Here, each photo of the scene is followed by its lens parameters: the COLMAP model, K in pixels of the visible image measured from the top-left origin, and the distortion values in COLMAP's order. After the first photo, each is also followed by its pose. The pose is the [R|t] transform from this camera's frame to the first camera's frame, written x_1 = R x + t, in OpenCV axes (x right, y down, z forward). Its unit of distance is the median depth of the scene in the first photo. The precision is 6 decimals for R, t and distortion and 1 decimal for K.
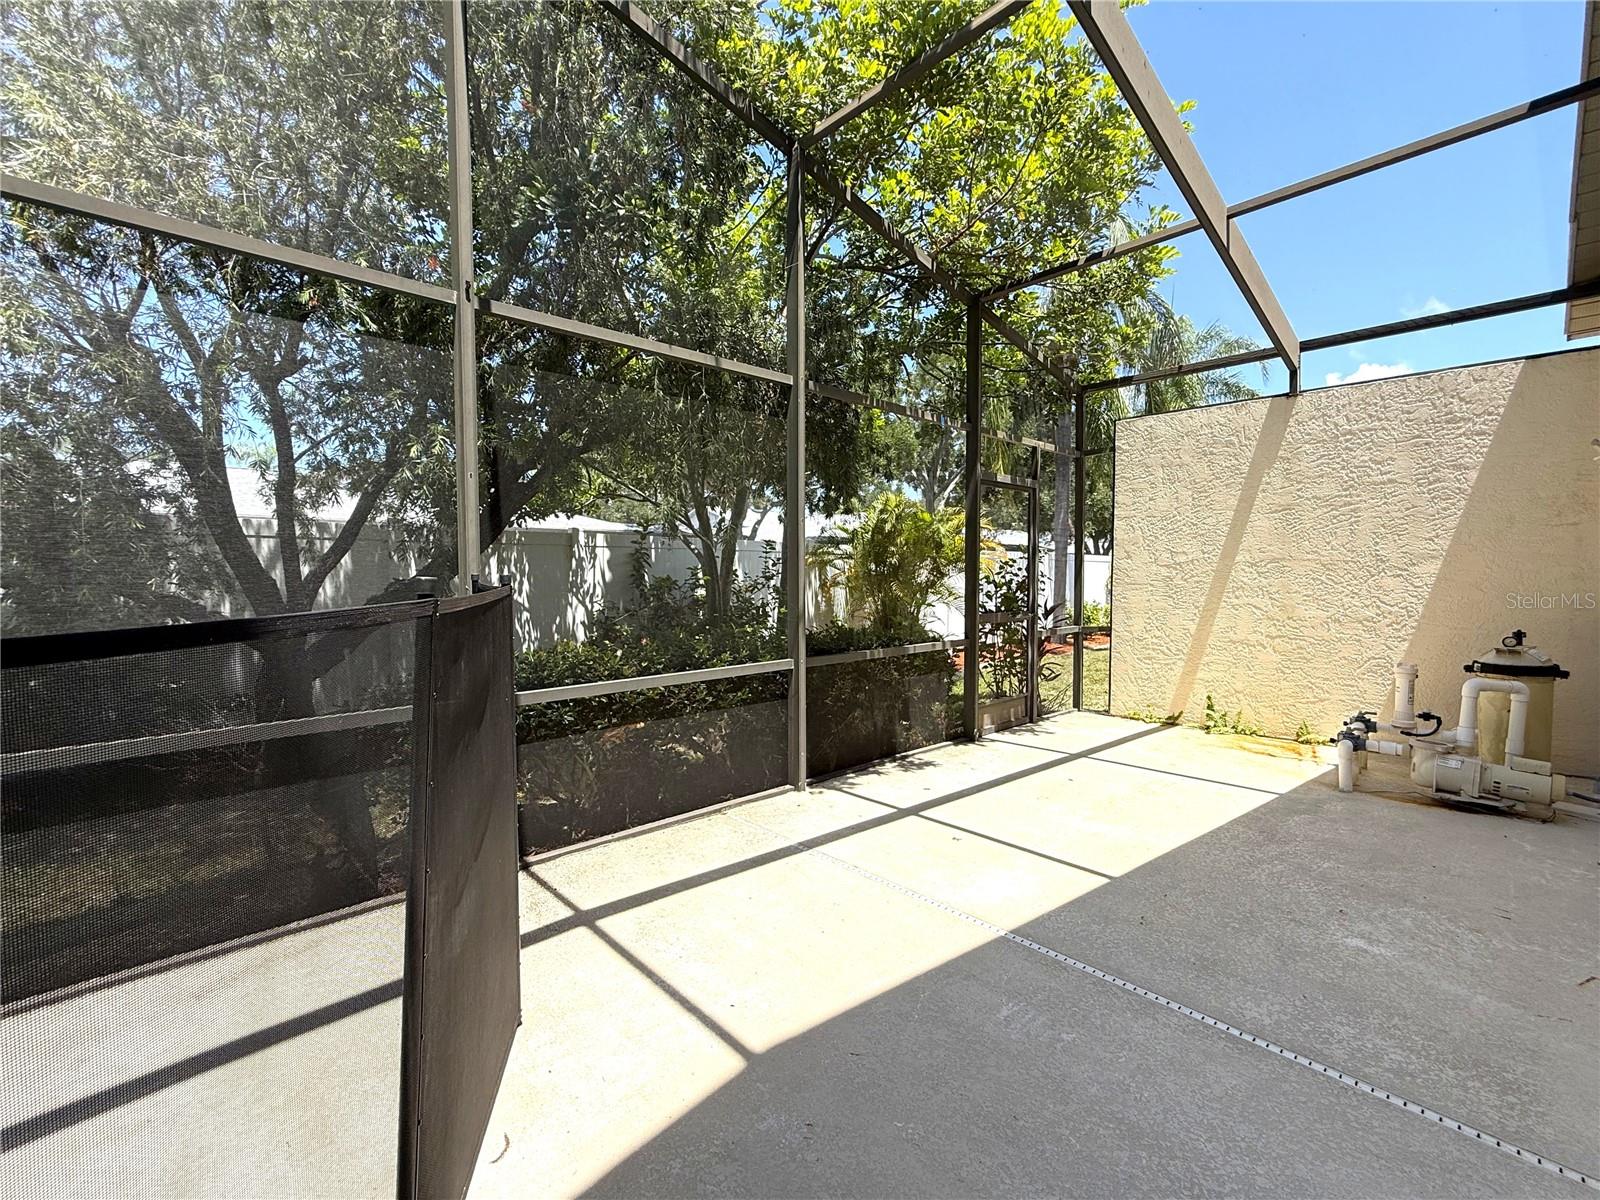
lens RADIAL K [[691.4, 0, 801.0], [0, 691.4, 596.7], [0, 0, 1]] dist [-0.000920, 0.000875]
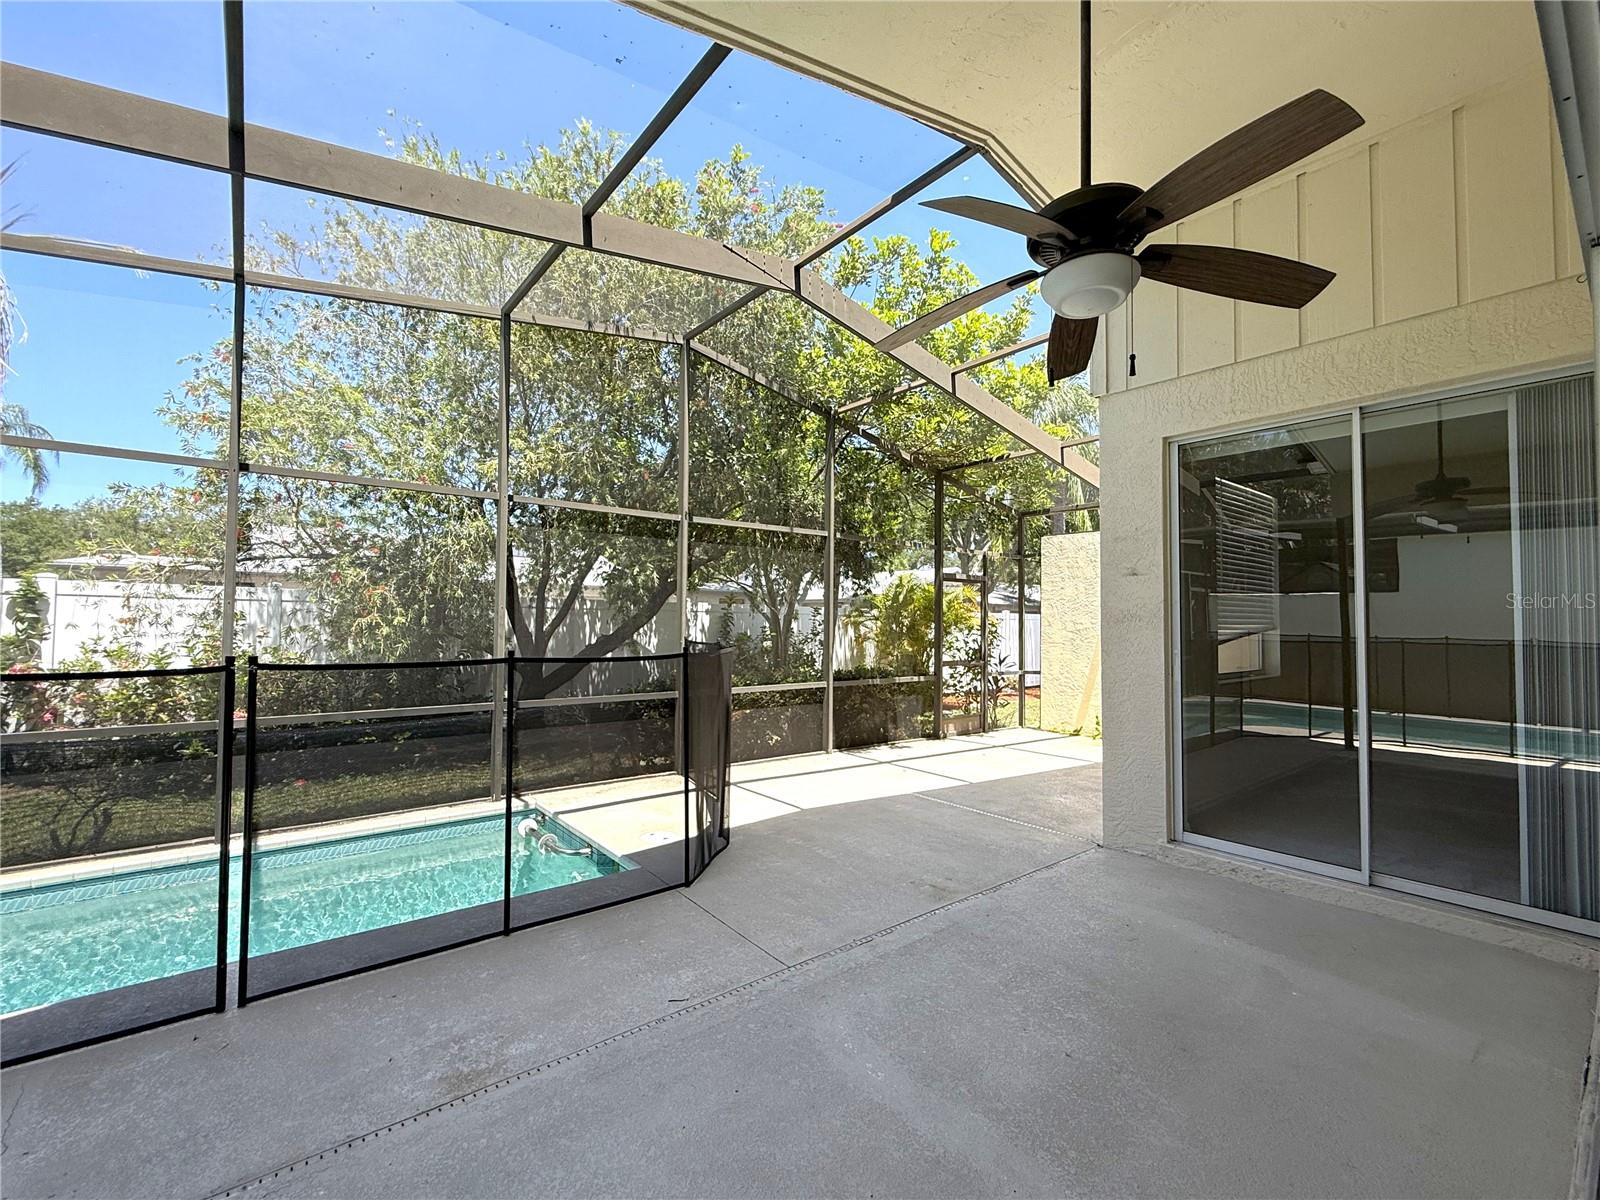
lens RADIAL K [[691.4, 0, 804.9], [0, 691.4, 603.3], [0, 0, 1]] dist [-0.000920, 0.000875]
pose [[0.997594, 0.010821, -0.068479, 0.041967], [-0.015196, 0.997853, -0.063707, 0.000338], [0.067643, 0.064594, 0.995616, -0.640209]]
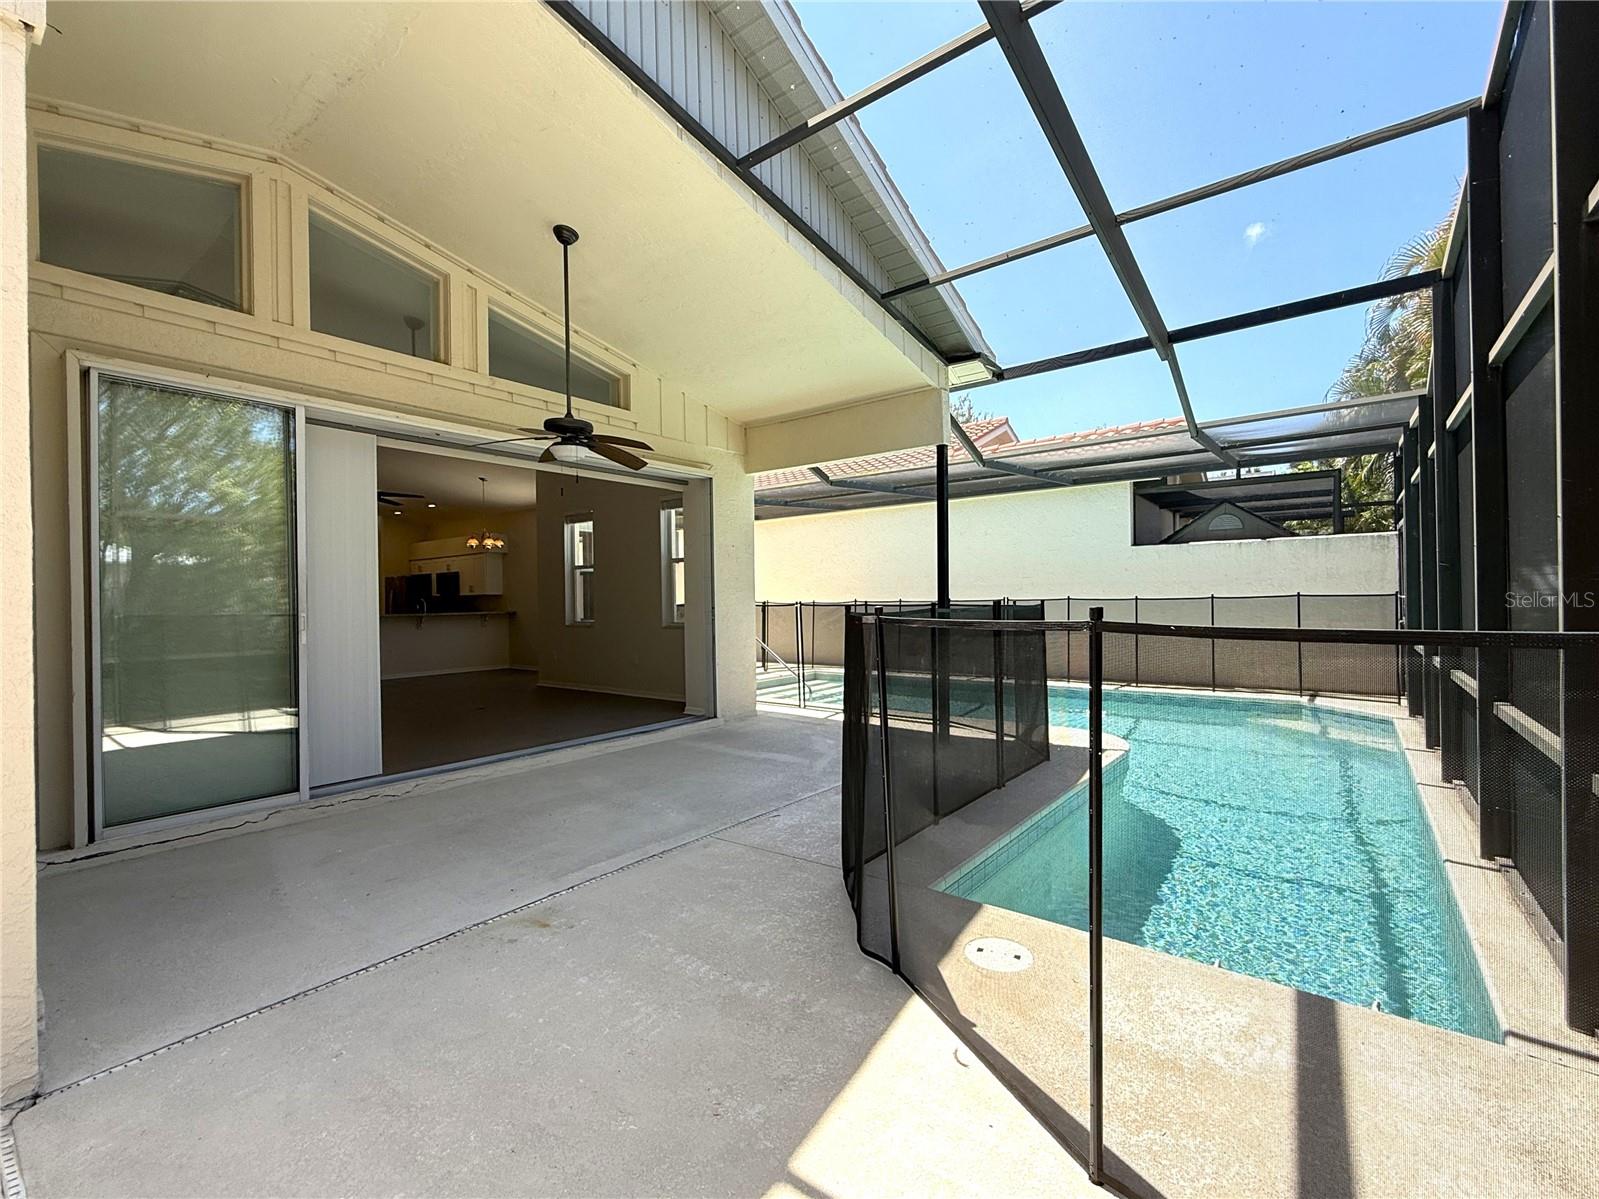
lens RADIAL K [[691.0, 0, 793.5], [0, 691.0, 601.2], [0, 0, 1]] dist [-0.000920, 0.000875]
pose [[-0.989436, 0.020706, -0.143487, 0.010139], [0.015608, 0.999209, 0.036567, -0.023150], [0.144131, 0.033941, -0.988976, 0.610683]]
